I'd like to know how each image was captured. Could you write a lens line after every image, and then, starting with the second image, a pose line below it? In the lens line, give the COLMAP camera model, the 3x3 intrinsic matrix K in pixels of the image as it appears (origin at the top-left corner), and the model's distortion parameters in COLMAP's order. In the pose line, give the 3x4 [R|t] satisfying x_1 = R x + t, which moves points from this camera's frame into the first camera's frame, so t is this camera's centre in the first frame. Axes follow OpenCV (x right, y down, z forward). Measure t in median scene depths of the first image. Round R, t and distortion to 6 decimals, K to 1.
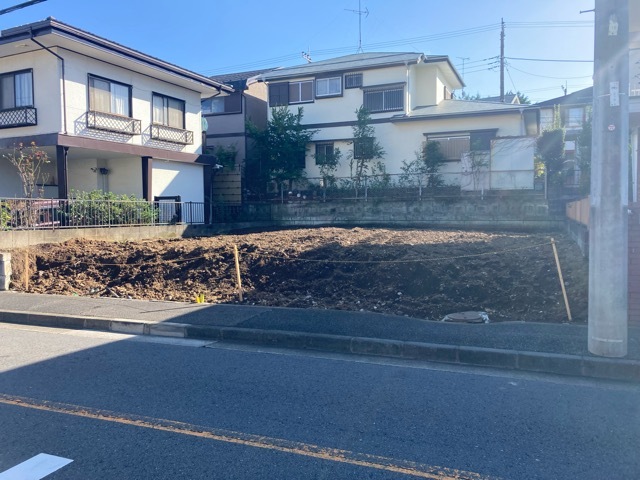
lens RADIAL K [[523.6, 0, 319.0], [0, 523.6, 236.4], [0, 0, 1]] dist [0.038903, -0.039750]
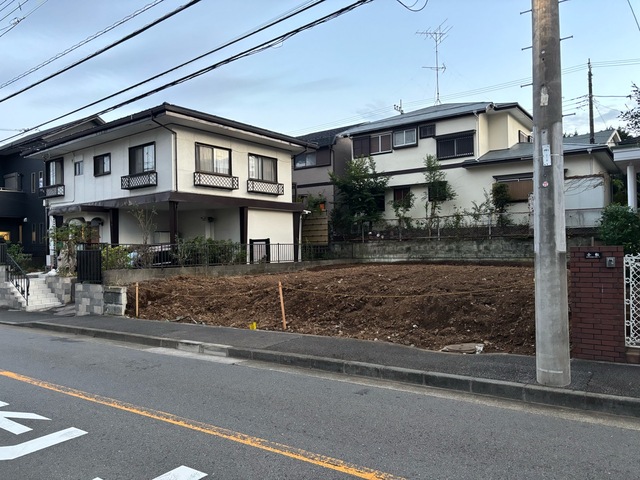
lens RADIAL K [[485.9, 0, 319.7], [0, 485.9, 243.7], [0, 0, 1]] dist [0.017047, 0.000972]
pose [[0.975705, -0.012143, -0.218753, 0.139802], [-0.000124, 0.998432, -0.055975, -0.007627], [0.219090, 0.054643, 0.974173, -0.063881]]
